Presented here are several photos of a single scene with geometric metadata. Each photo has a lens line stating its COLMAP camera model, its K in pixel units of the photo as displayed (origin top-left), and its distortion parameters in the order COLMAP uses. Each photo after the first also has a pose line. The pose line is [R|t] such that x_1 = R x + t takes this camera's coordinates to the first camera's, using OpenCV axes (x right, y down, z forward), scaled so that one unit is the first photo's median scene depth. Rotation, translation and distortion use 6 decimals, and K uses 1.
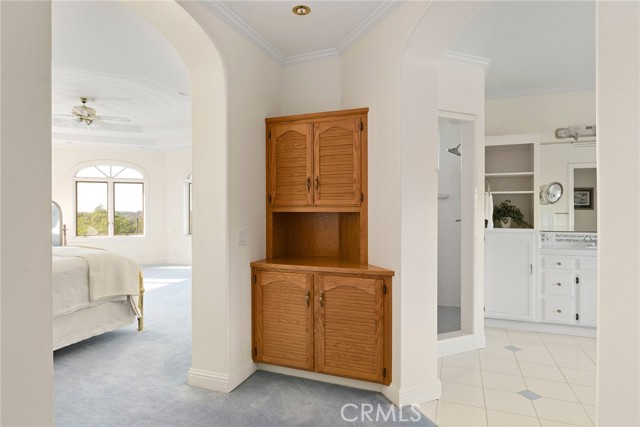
lens RADIAL K [[365.8, 0, 320.0], [0, 365.8, 213.5], [0, 0, 1]] dist [0.000063, -0.000424]
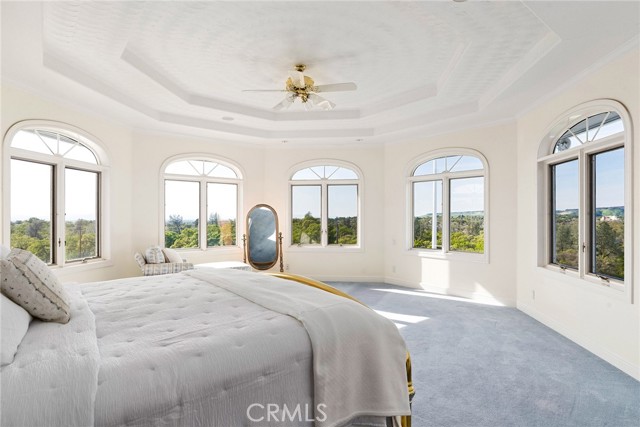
lens RADIAL K [[337.6, 0, 320.0], [0, 337.6, 213.5], [0, 0, 1]] dist [0.000752, 0.000039]
pose [[0.875078, -0.005316, -0.483954, -0.194758], [-0.003966, 0.999827, -0.018154, -0.001911], [0.483966, 0.017805, 0.874905, 0.295682]]
